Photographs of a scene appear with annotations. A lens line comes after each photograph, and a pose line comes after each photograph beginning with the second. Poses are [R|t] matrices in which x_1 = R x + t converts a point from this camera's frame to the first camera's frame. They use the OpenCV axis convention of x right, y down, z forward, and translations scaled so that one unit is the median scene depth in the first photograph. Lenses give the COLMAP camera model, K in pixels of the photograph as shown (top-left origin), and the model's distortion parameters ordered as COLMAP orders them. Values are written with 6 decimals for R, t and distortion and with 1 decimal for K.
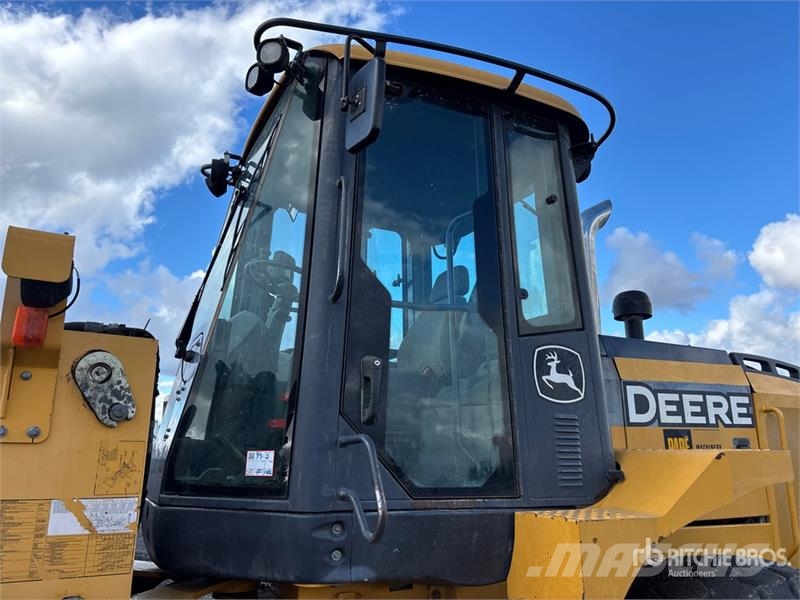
lens RADIAL K [[607.2, 0, 400.0], [0, 607.2, 300.0], [0, 0, 1]] dist [0.038149, 0.002409]
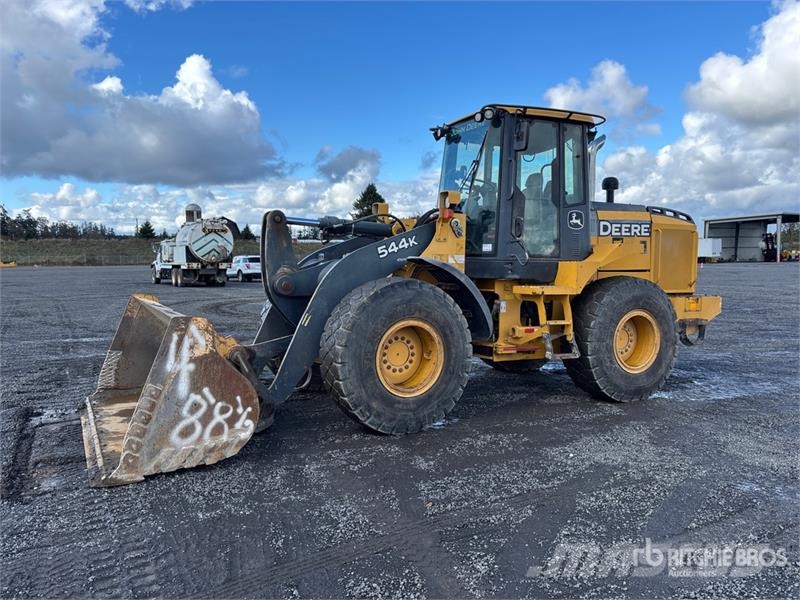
lens RADIAL K [[610.2, 0, 400.0], [0, 610.2, 300.0], [0, 0, 1]] dist [0.005870, 0.003417]
pose [[0.999845, 0.004474, -0.017005, -0.441498], [0.000992, 0.951184, 0.308624, -0.345611], [0.017556, -0.308593, 0.951032, -1.599976]]
